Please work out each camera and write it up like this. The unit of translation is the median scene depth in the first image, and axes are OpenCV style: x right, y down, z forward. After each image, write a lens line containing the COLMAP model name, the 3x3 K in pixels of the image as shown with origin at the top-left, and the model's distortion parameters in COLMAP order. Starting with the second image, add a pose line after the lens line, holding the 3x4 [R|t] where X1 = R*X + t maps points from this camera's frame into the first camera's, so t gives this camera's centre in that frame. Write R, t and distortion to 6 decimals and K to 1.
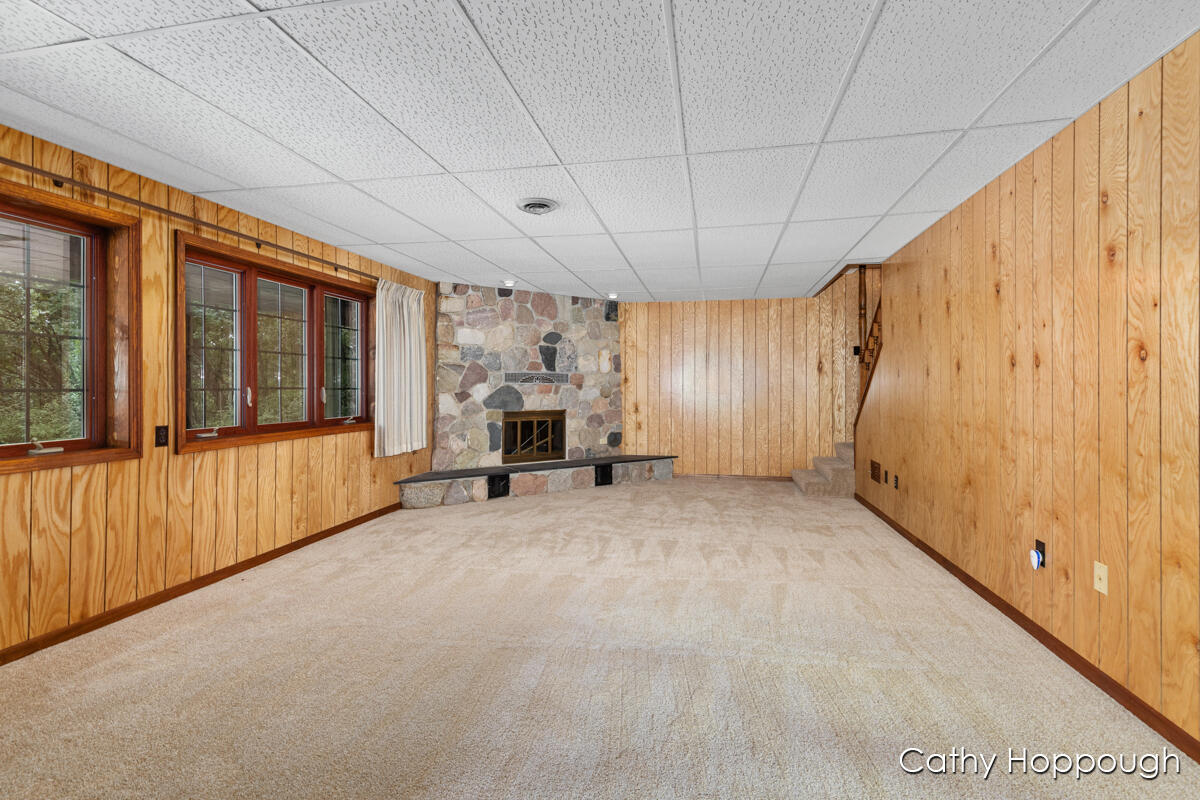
lens RADIAL K [[542.7, 0, 609.2], [0, 542.7, 381.7], [0, 0, 1]] dist [-0.001846, 0.000648]
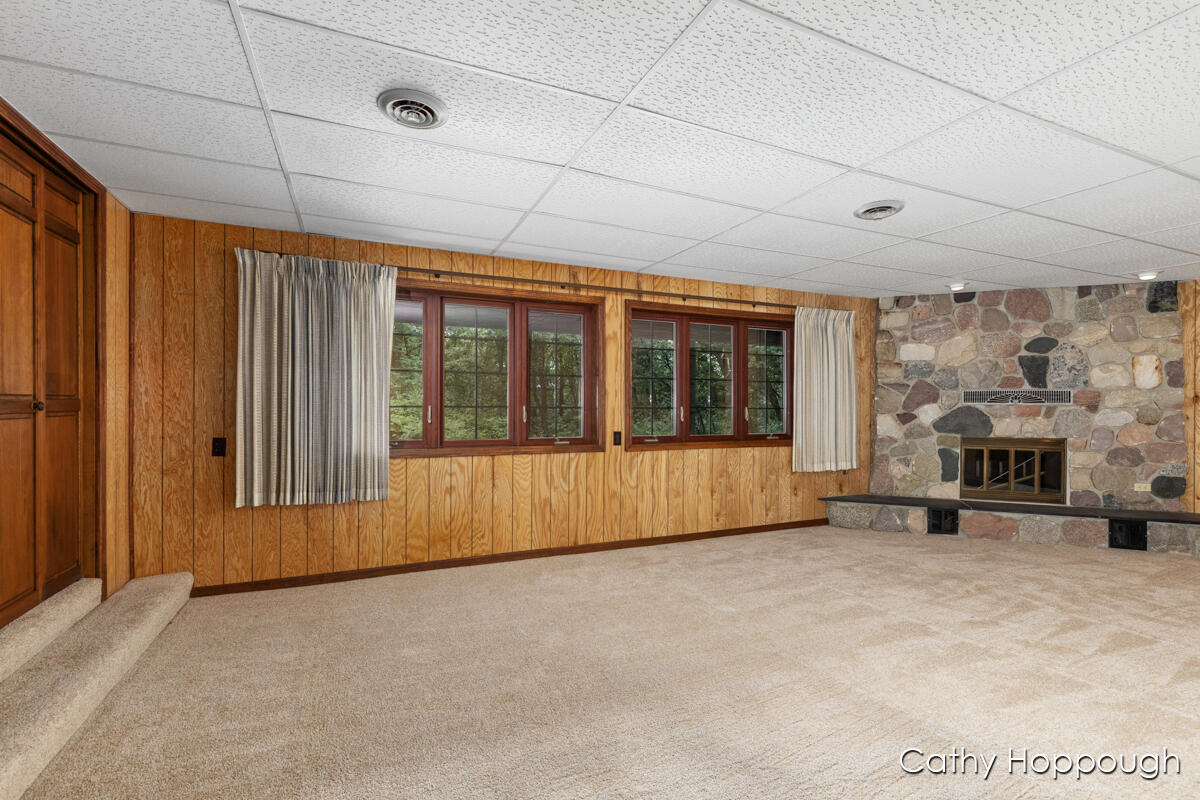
lens RADIAL K [[542.7, 0, 601.0], [0, 542.7, 402.9], [0, 0, 1]] dist [-0.001846, 0.000648]
pose [[0.572689, -0.002289, -0.819770, 0.289528], [0.002062, 0.999997, -0.001351, 0.002630], [0.819770, -0.000916, 0.572692, 0.072722]]
